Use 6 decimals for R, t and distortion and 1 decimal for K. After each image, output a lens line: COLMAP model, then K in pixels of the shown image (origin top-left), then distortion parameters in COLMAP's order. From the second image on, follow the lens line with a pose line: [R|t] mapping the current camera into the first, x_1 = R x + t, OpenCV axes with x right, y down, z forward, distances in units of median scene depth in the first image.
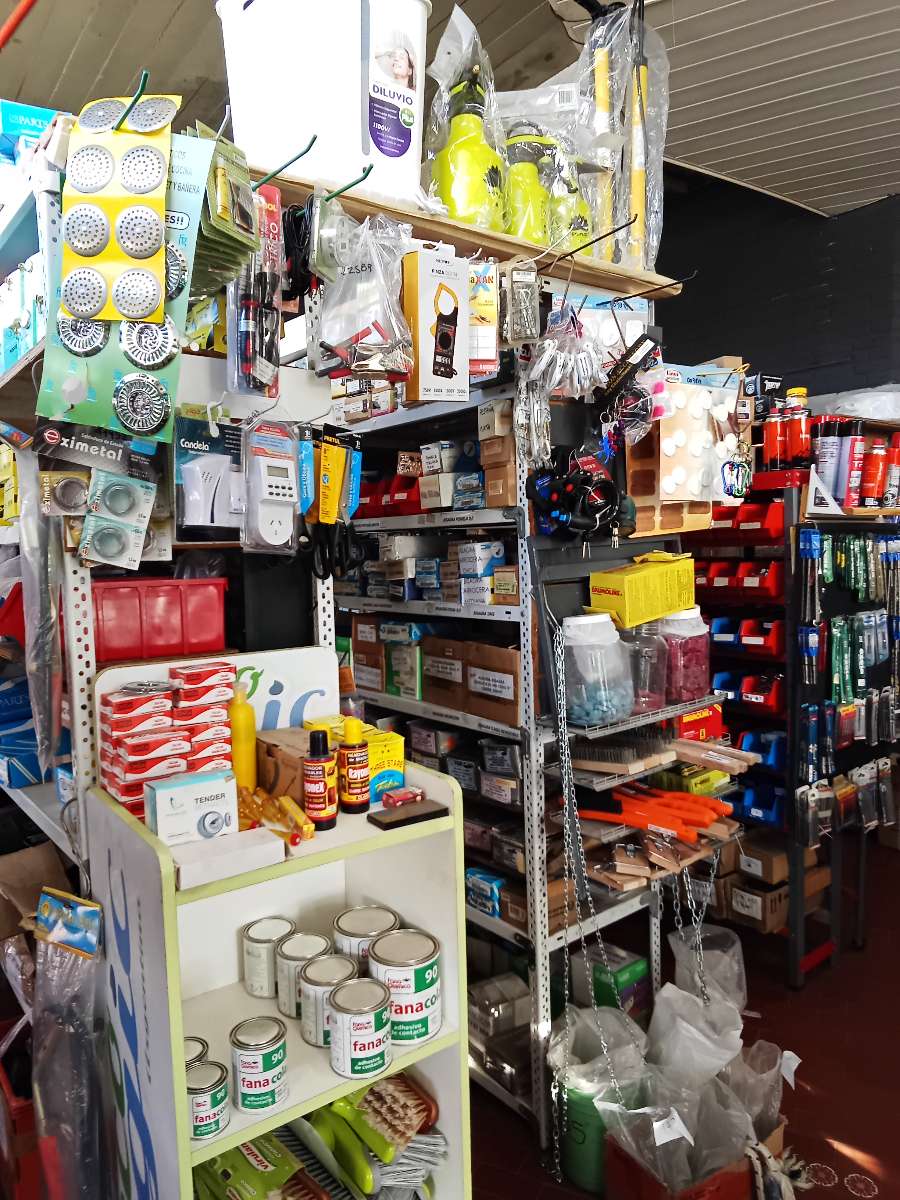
lens RADIAL K [[829.3, 0, 444.7], [0, 829.3, 601.5], [0, 0, 1]] dist [0.029392, -0.049463]
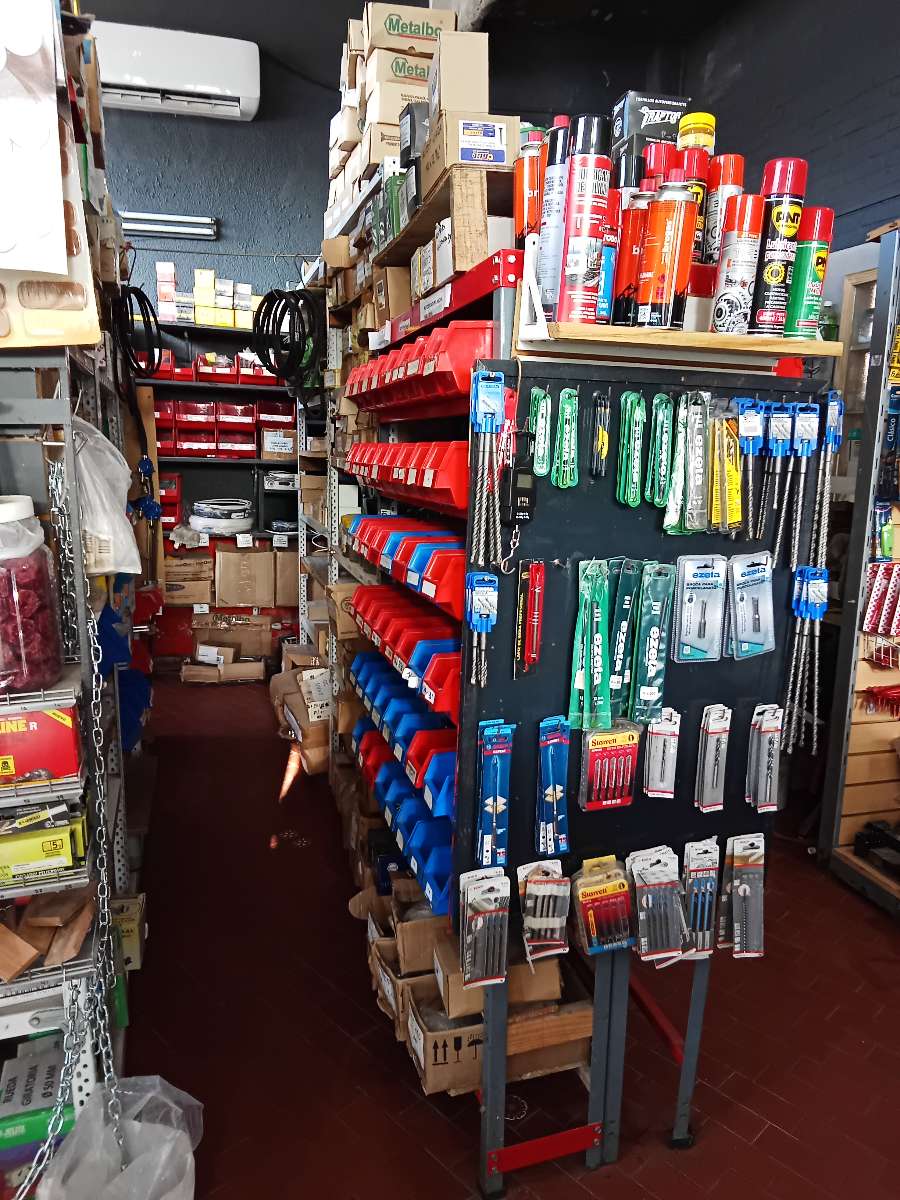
lens RADIAL K [[829.3, 0, 444.7], [0, 829.3, 601.5], [0, 0, 1]] dist [0.029392, -0.049463]
pose [[0.936759, 0.106670, -0.333324, 0.557952], [-0.067822, 0.989694, 0.126117, -0.013145], [0.343341, -0.095535, 0.934339, 0.501775]]
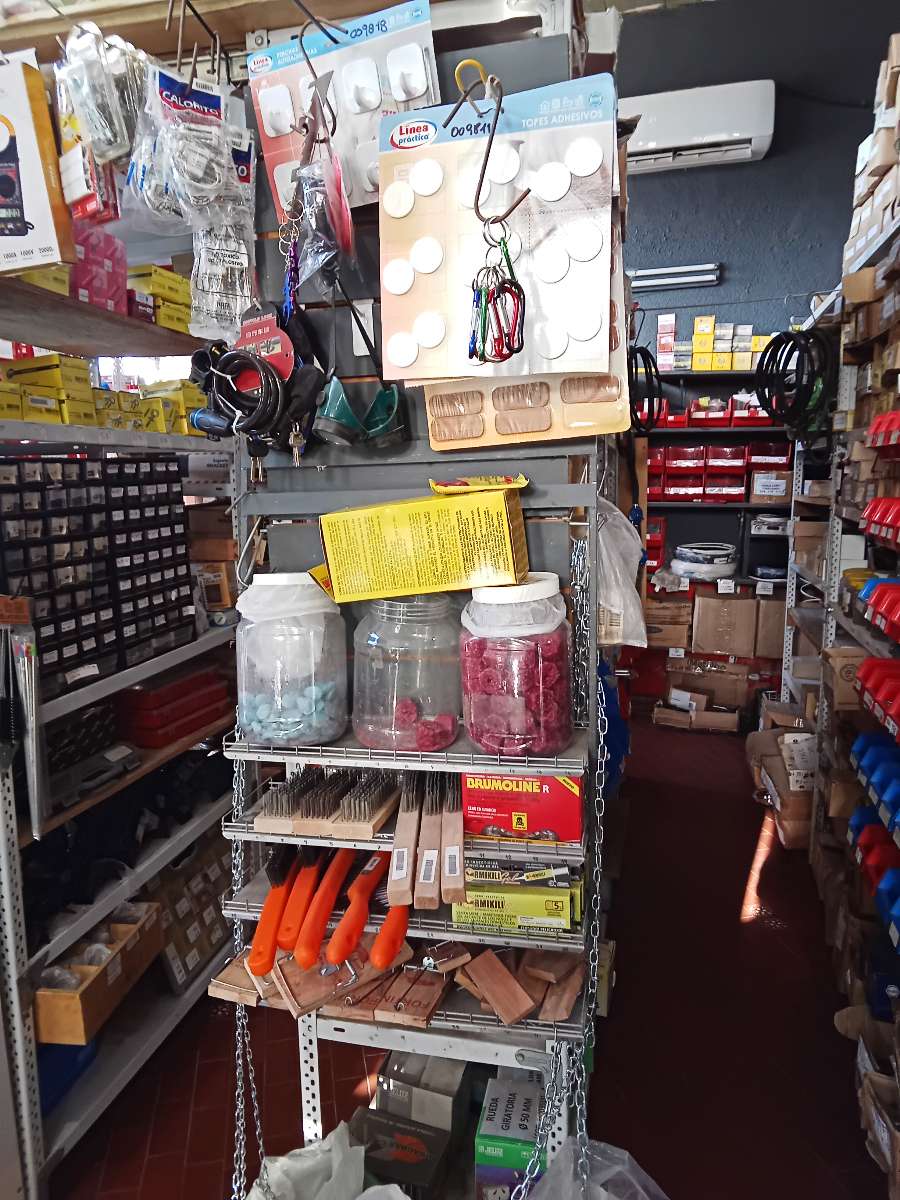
lens RADIAL K [[829.3, 0, 444.7], [0, 829.3, 601.5], [0, 0, 1]] dist [0.029392, -0.049463]
pose [[0.616208, 0.137315, -0.775521, 0.533992], [-0.064697, 0.990181, 0.123916, -0.034194], [0.784922, -0.026184, 0.619042, 0.498936]]
